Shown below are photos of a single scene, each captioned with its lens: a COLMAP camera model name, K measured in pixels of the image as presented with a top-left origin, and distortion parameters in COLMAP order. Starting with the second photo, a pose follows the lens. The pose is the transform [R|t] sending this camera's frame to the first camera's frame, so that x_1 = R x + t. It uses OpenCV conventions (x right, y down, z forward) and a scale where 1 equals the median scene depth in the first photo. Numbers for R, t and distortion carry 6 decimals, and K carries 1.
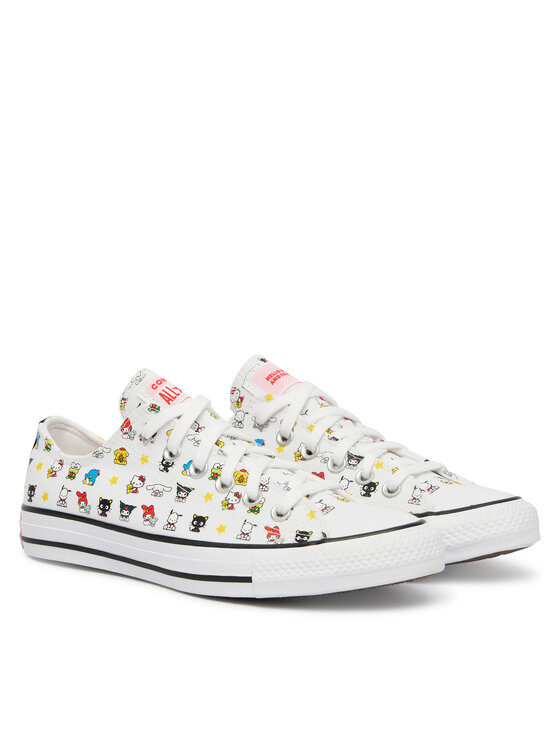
lens RADIAL K [[2192.8, 0, 280.0], [0, 2192.8, 373.0], [0, 0, 1]] dist [-0.004425, 0.001182]
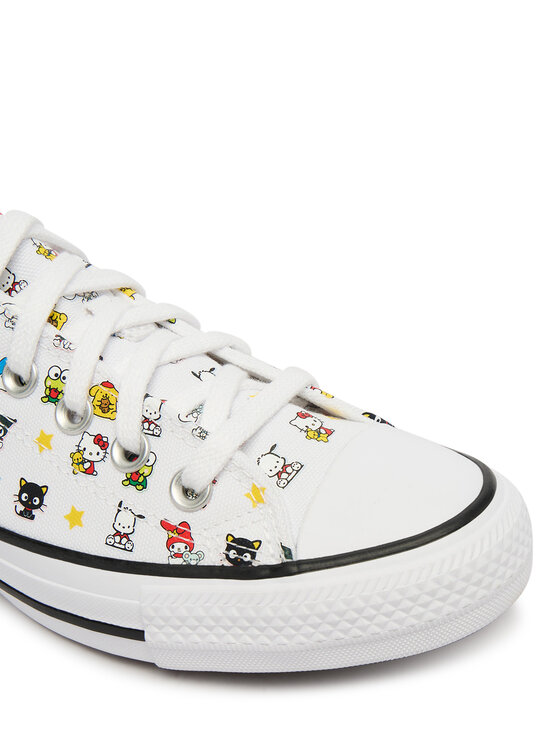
lens RADIAL K [[812.5, 0, 280.0], [0, 812.5, 373.0], [0, 0, 1]] dist [-0.015933, -0.017605]
pose [[0.996280, -0.082612, 0.024530, 0.017241], [0.063289, 0.894595, 0.442373, -0.035255], [-0.058490, -0.439175, 0.896496, 0.847303]]
